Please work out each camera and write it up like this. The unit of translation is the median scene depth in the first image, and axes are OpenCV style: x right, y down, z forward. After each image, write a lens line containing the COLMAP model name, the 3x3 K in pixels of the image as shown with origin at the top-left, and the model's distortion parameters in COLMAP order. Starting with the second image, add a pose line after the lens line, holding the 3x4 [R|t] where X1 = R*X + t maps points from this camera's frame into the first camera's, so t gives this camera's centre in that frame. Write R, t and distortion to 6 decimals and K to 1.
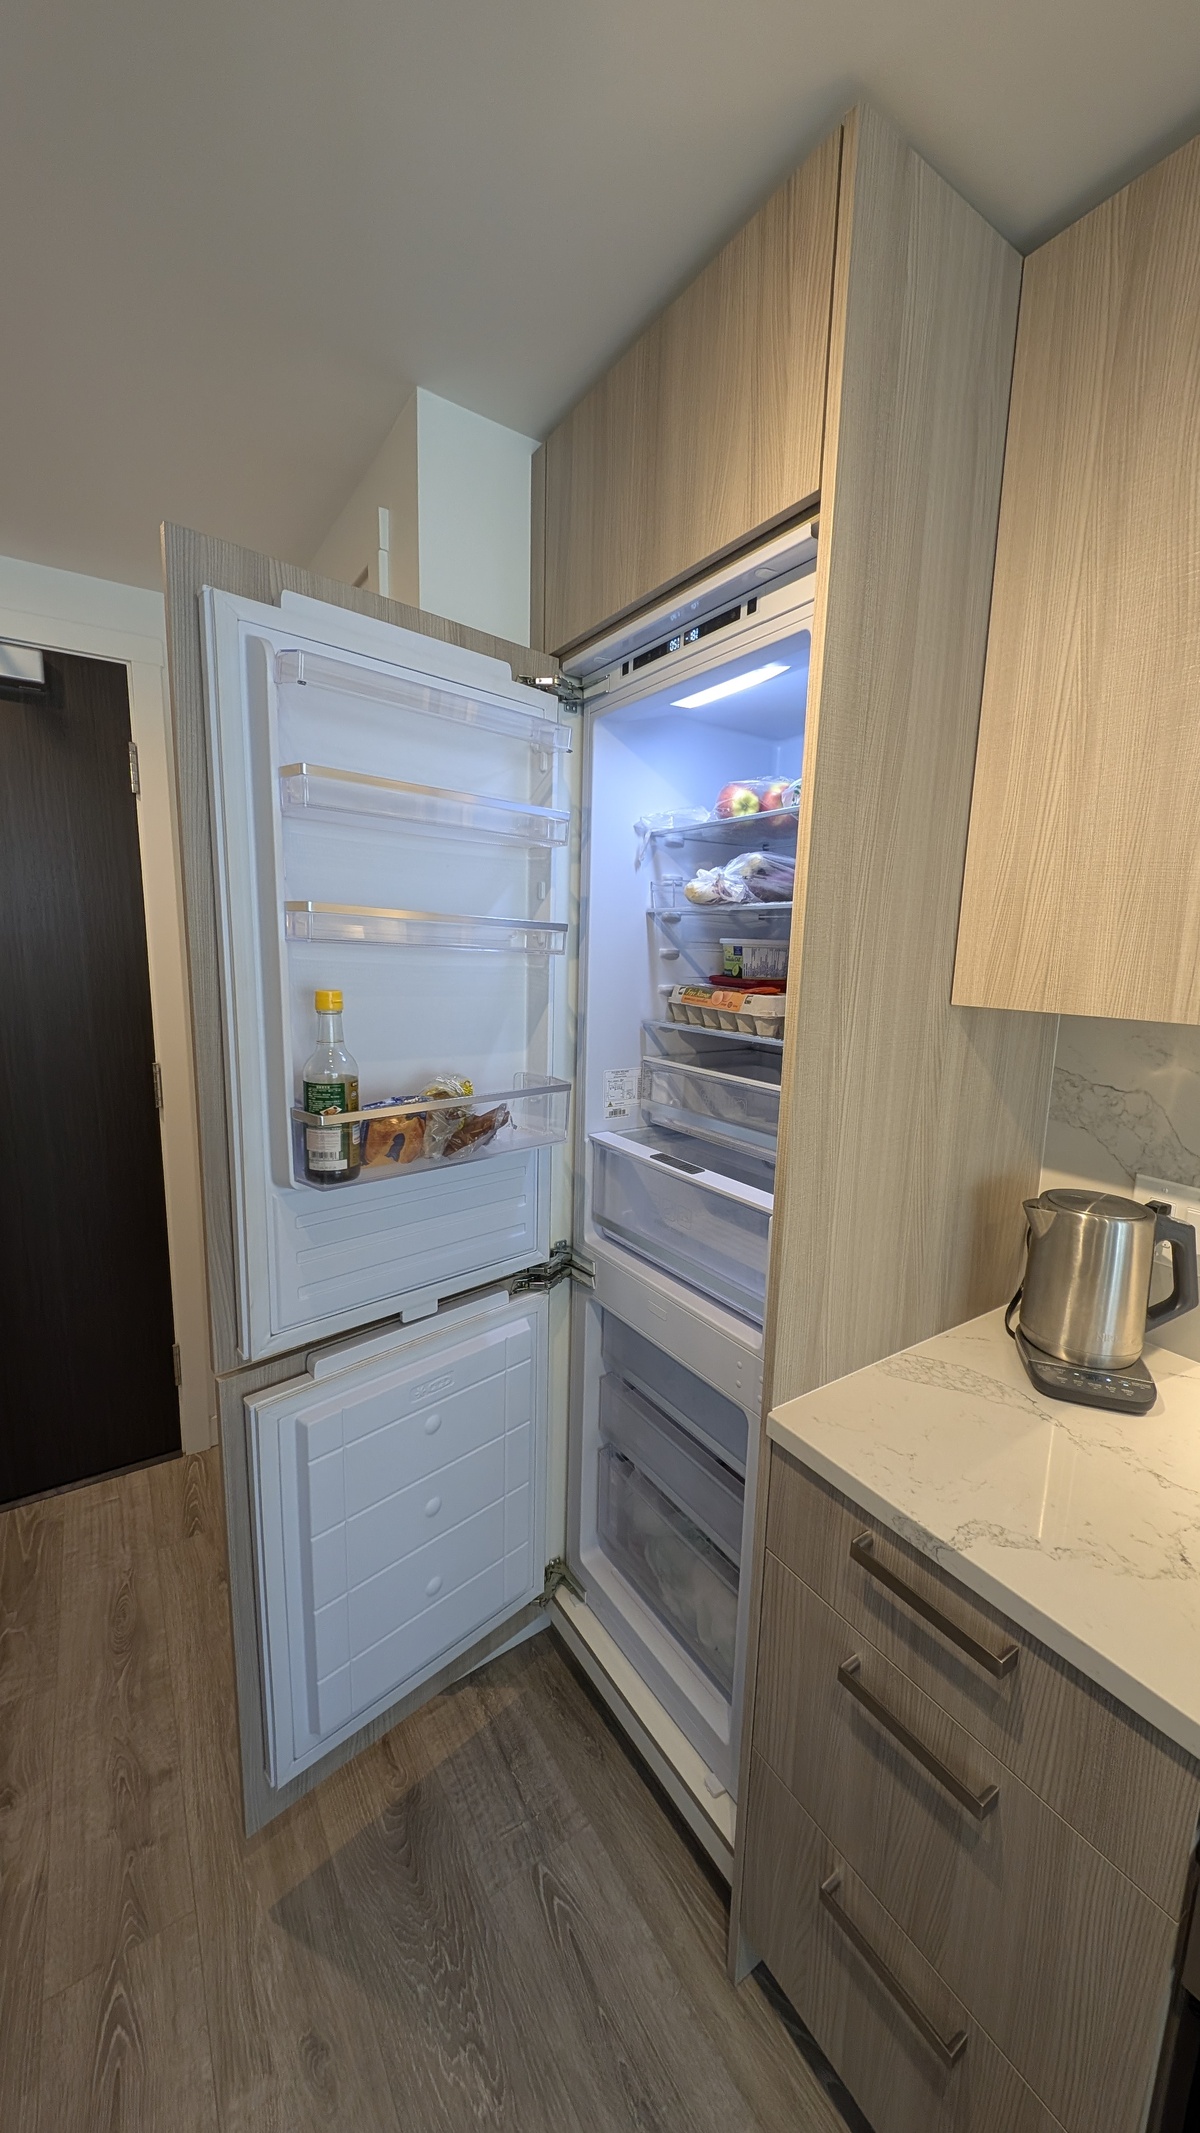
lens RADIAL K [[759.8, 0, 605.8], [0, 759.8, 1065.8], [0, 0, 1]] dist [0.005052, -0.002552]
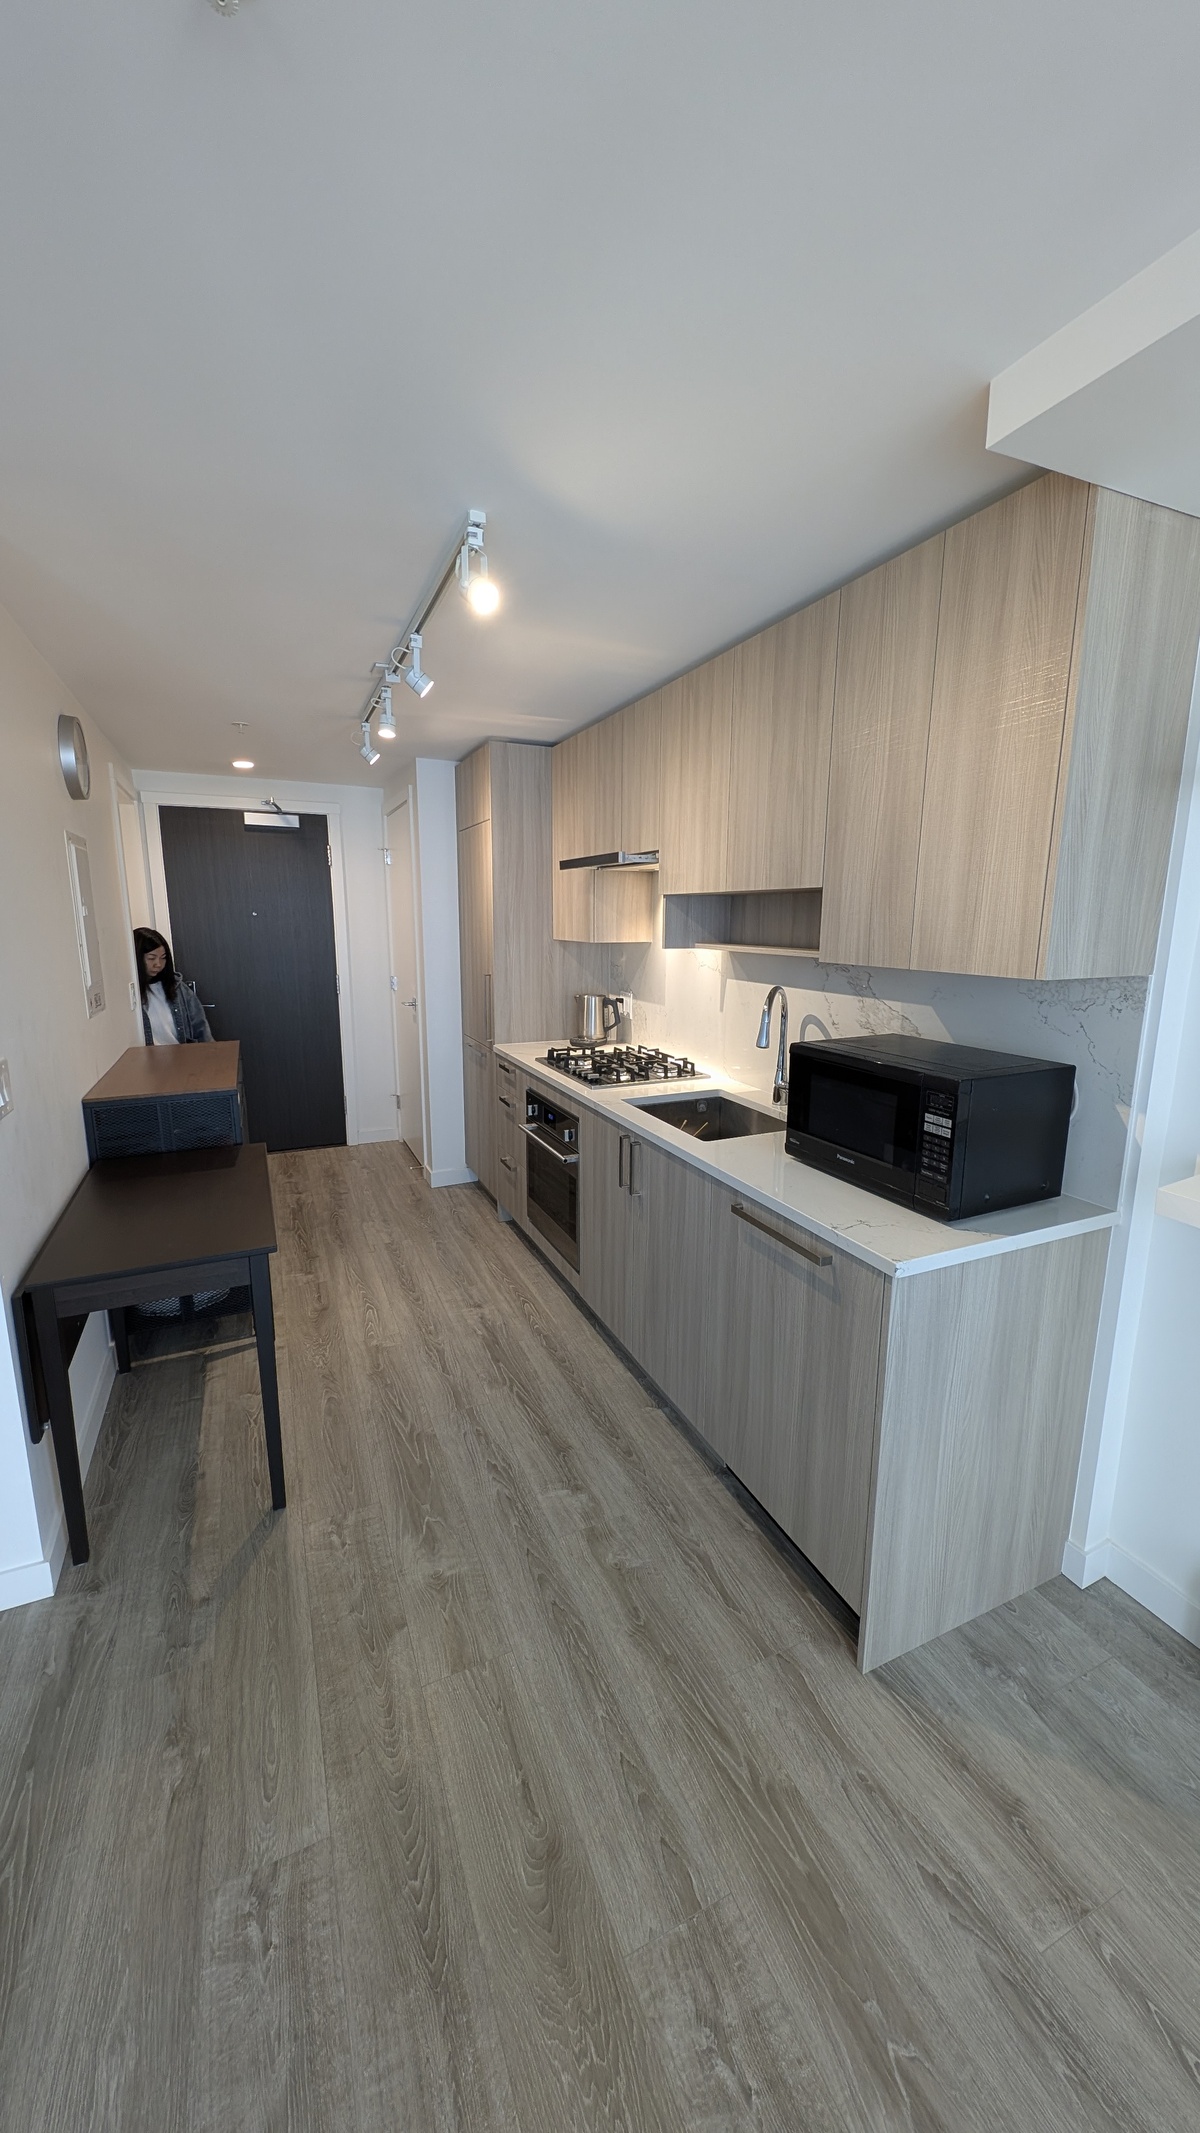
lens RADIAL K [[759.8, 0, 610.4], [0, 759.8, 1069.0], [0, 0, 1]] dist [0.005052, -0.002552]
pose [[0.987954, 0.014997, -0.154019, 1.210814], [-0.010092, 0.999418, 0.032584, 0.385707], [0.154418, -0.030637, 0.987531, -2.370873]]
